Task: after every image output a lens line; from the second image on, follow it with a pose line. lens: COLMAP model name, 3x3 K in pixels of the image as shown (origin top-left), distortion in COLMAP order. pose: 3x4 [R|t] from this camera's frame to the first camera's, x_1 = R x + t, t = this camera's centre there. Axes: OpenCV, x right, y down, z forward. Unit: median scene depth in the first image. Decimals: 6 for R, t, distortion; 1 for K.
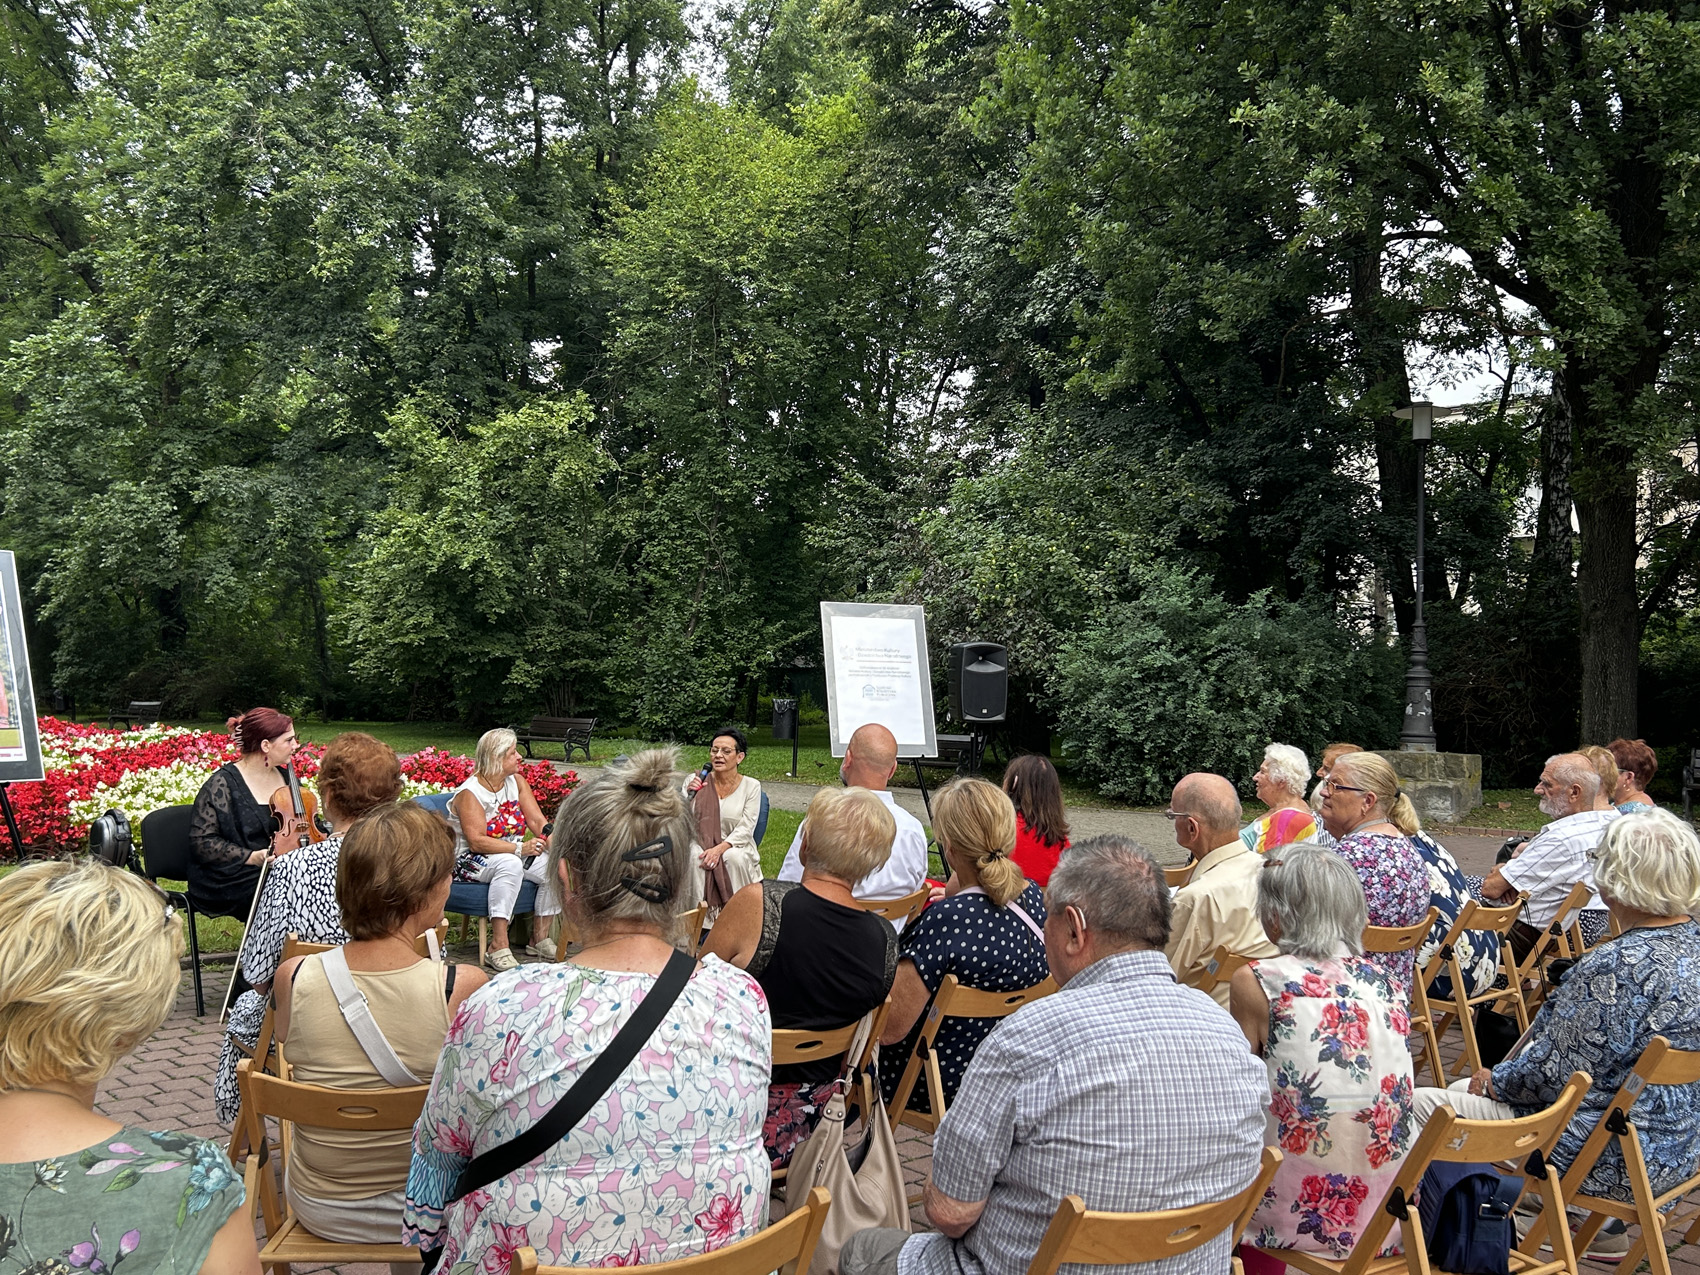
lens RADIAL K [[1536.5, 0, 938.6], [0, 1536.5, 642.8], [0, 0, 1]] dist [-0.025406, -0.036905]
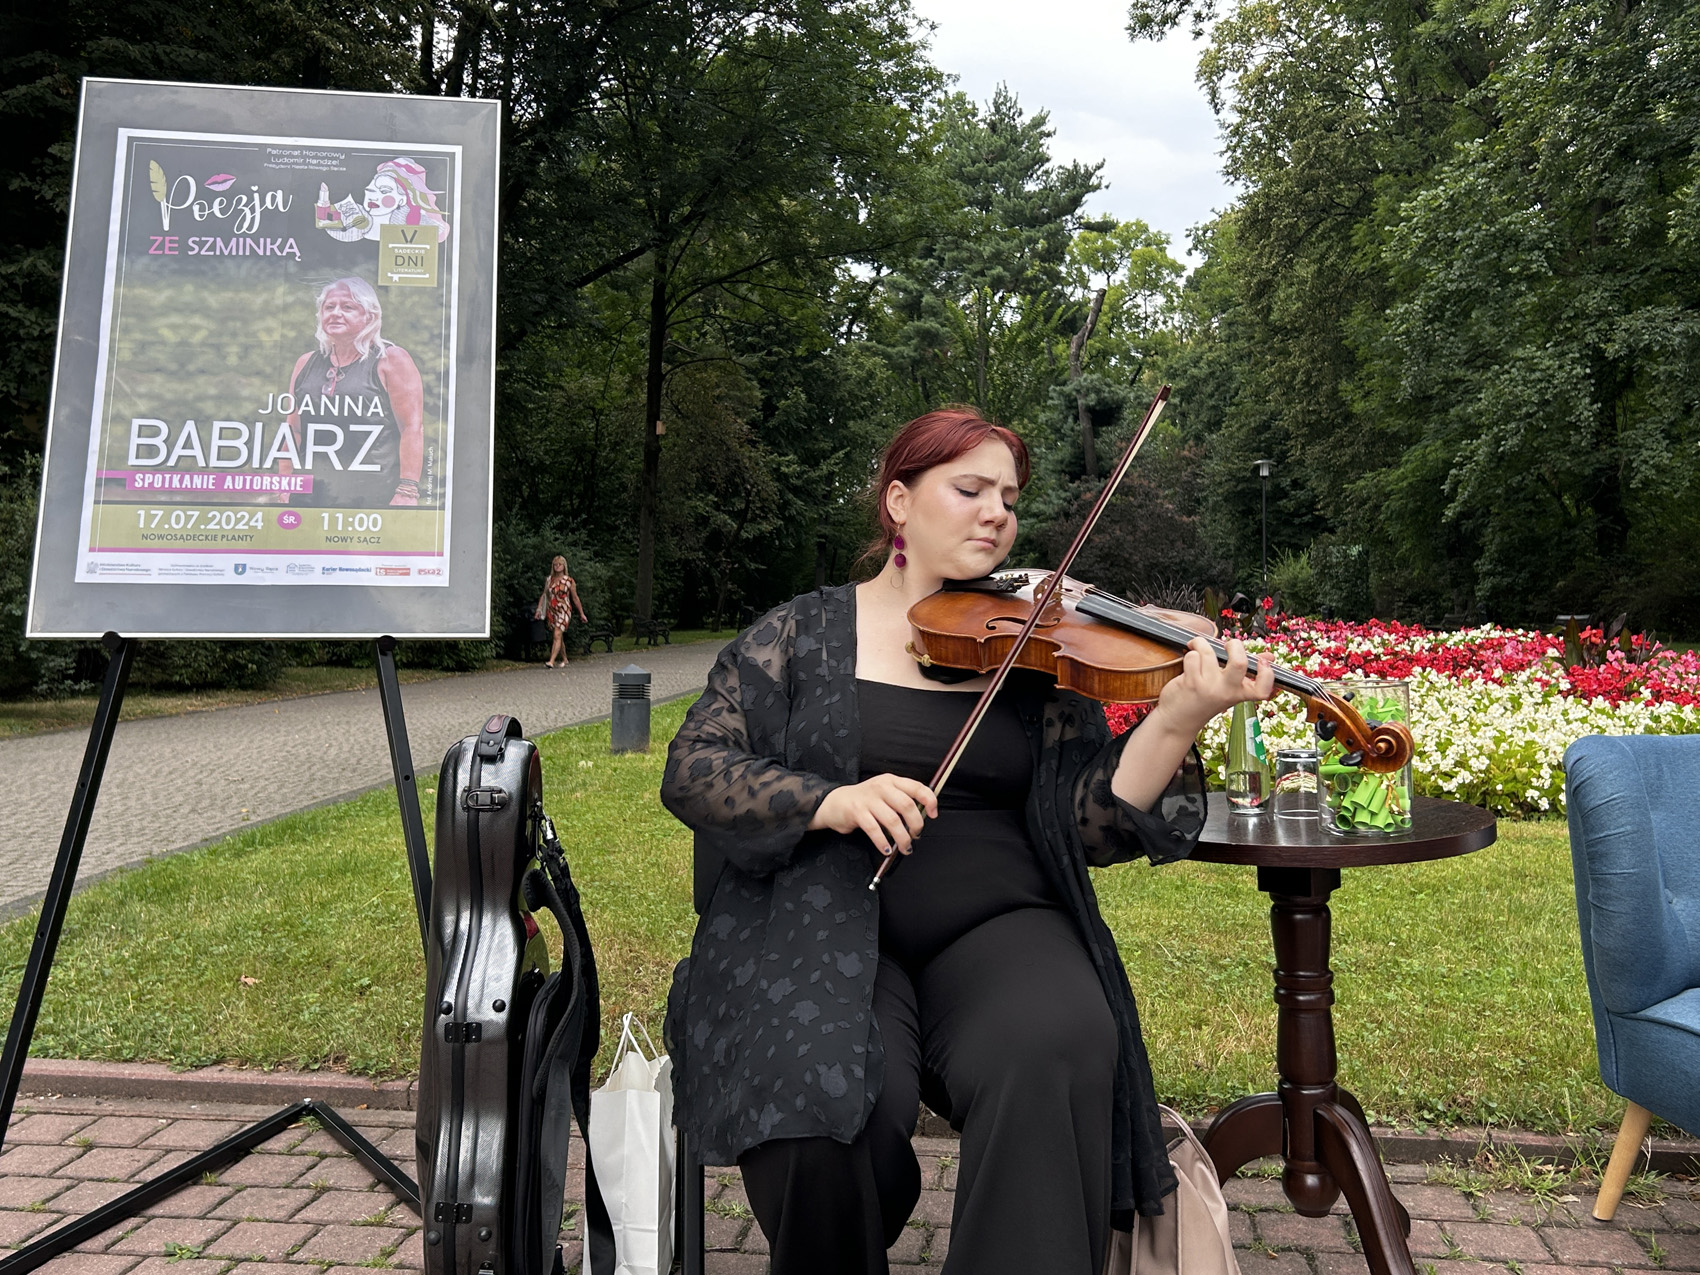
lens RADIAL K [[1638.9, 0, 860.4], [0, 1638.9, 608.9], [0, 0, 1]] dist [0.032182, 0.000000]
pose [[0.604160, -0.004021, -0.796853, -0.040294], [0.024475, 0.999609, 0.013512, 0.015678], [0.796487, -0.027666, 0.604022, 0.164284]]
